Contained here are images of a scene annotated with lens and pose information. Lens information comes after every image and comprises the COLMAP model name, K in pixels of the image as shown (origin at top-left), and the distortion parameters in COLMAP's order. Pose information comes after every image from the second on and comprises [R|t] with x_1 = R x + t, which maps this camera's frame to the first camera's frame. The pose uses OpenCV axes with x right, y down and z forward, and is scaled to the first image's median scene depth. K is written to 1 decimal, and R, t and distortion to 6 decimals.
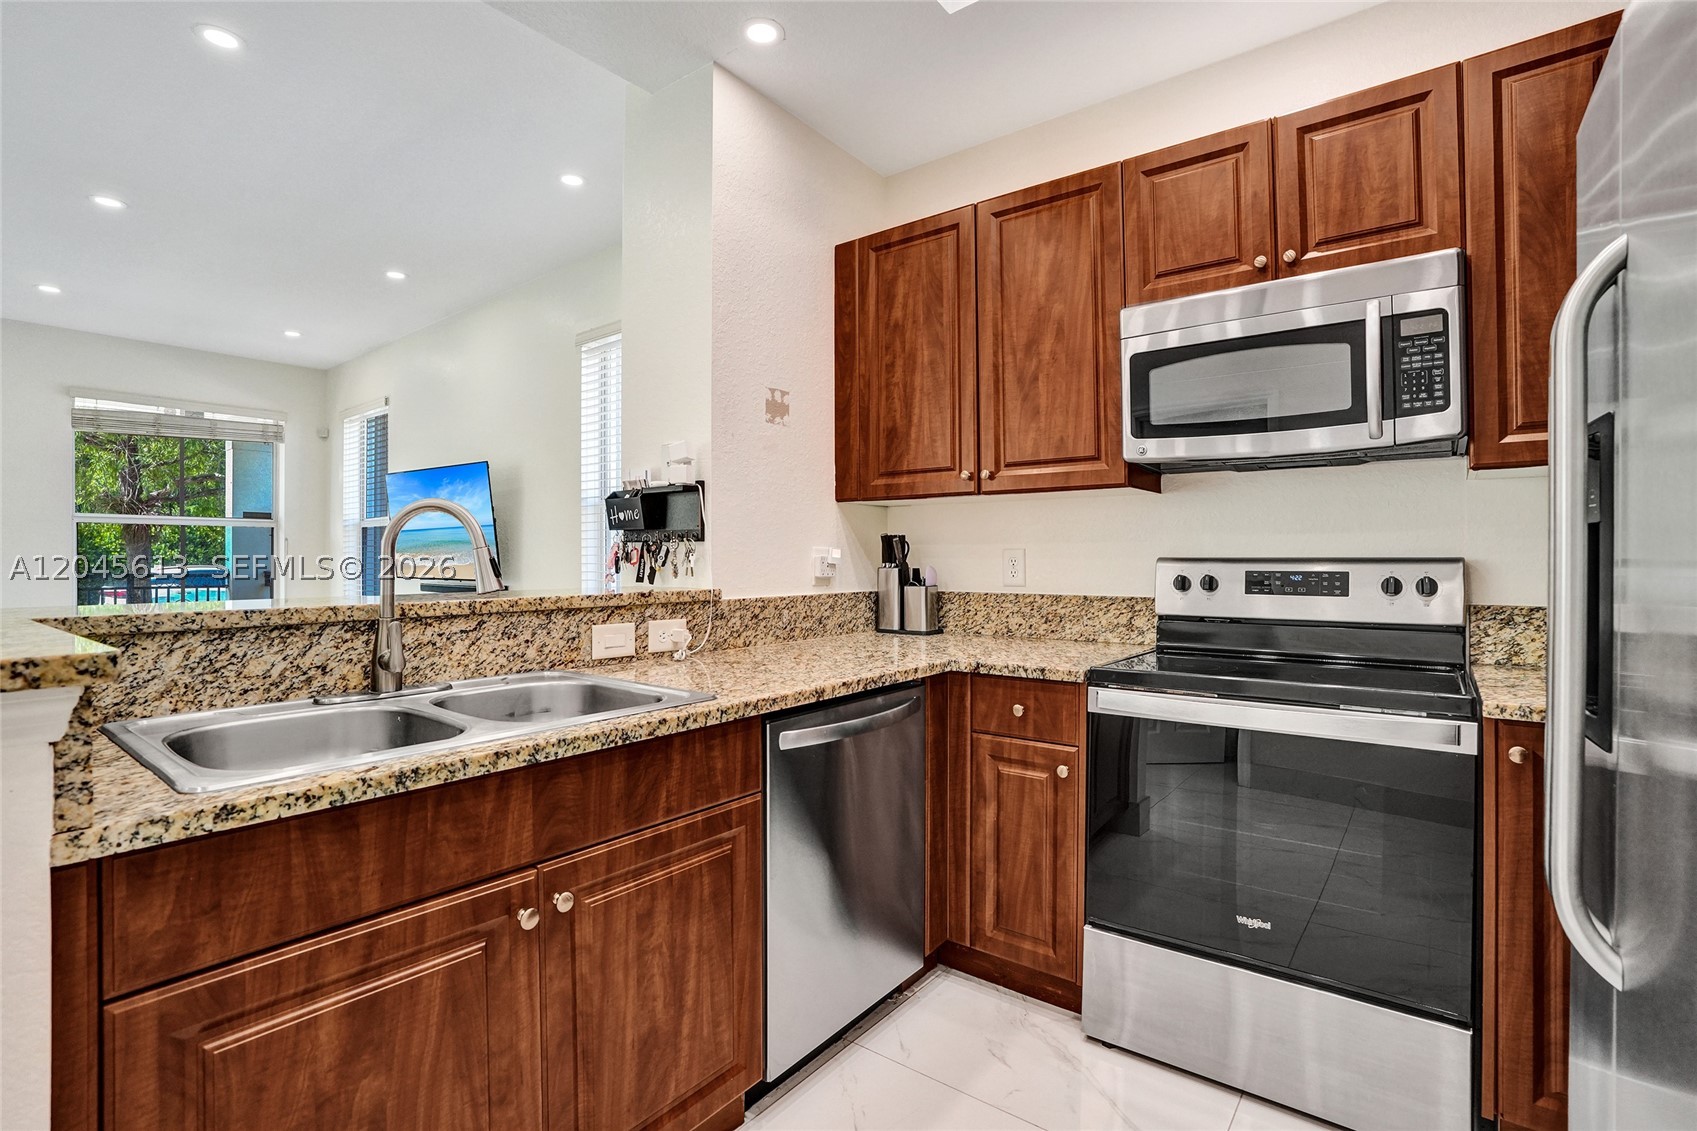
lens RADIAL K [[816.3, 0, 853.2], [0, 816.3, 546.6], [0, 0, 1]] dist [-0.055368, 0.027979]
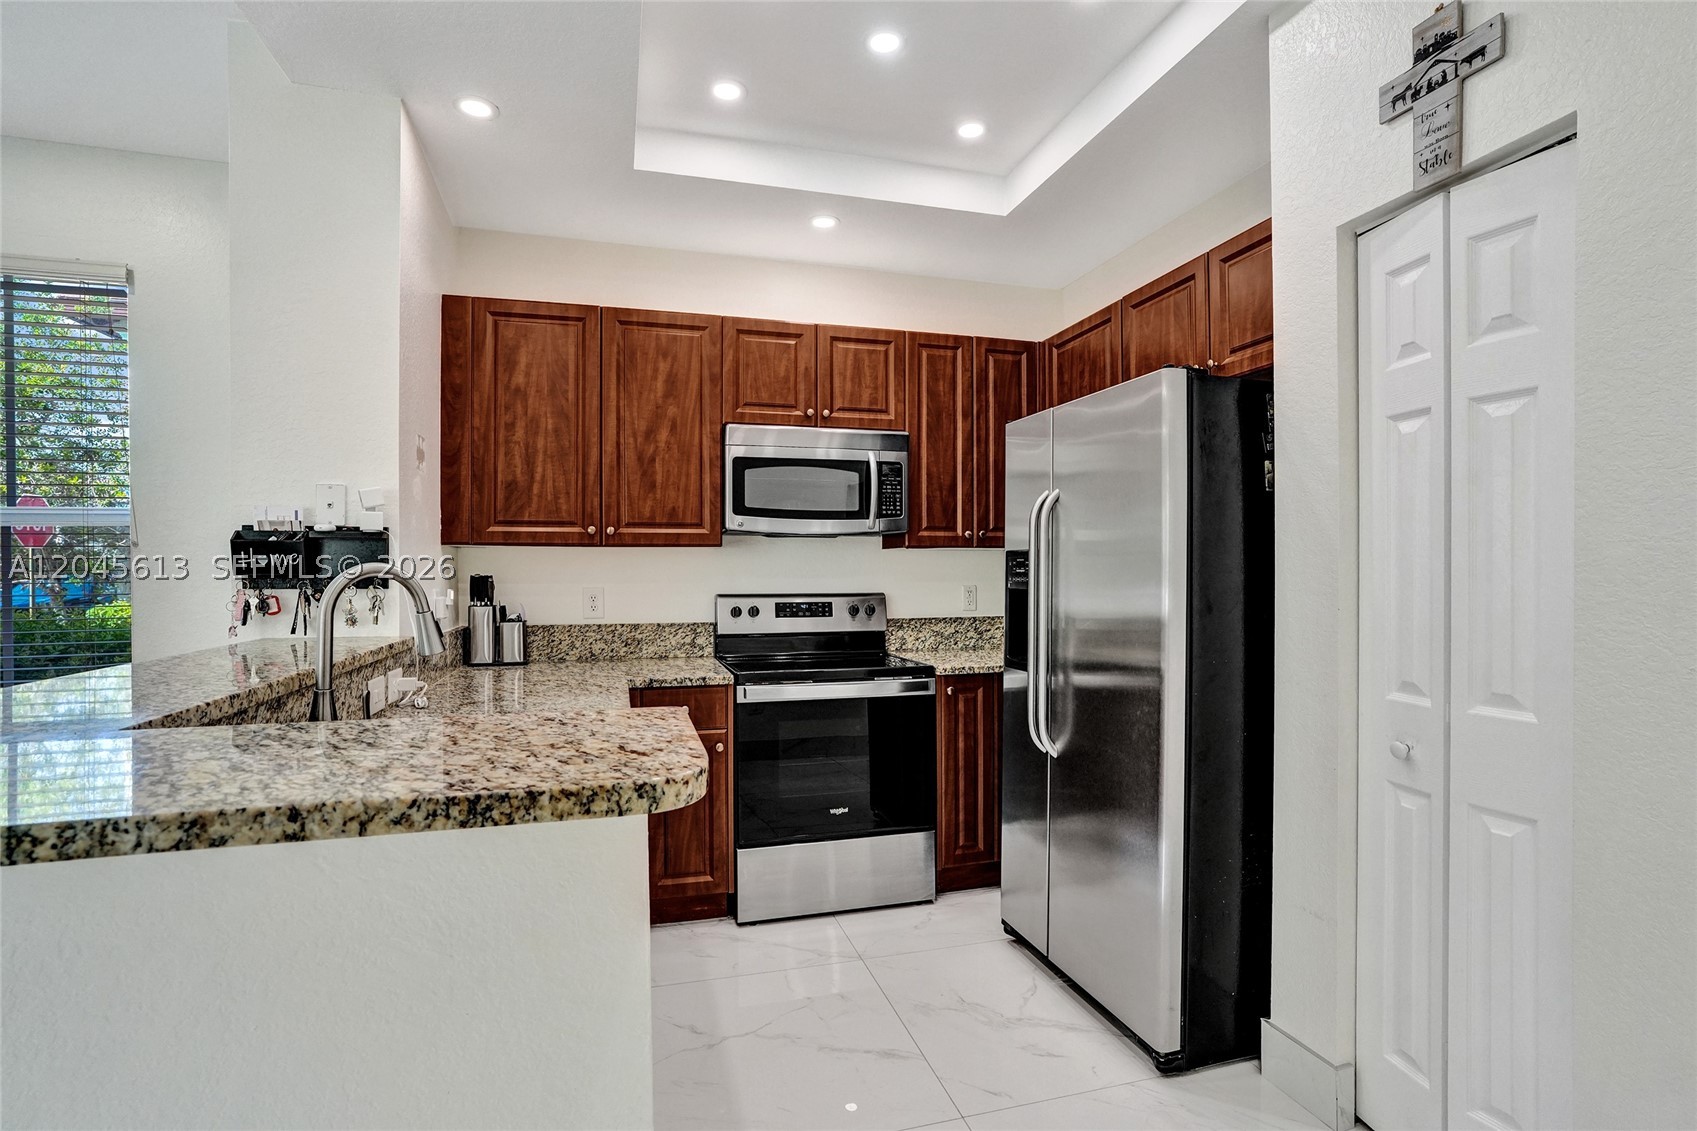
lens RADIAL K [[828.8, 0, 848.5], [0, 828.8, 565.5], [0, 0, 1]] dist [-0.001190, -0.000016]
pose [[0.594781, 0.004021, 0.803878, -0.681215], [-0.010505, 0.999941, 0.002770, -0.045018], [-0.803819, -0.010092, 0.594788, -0.049832]]
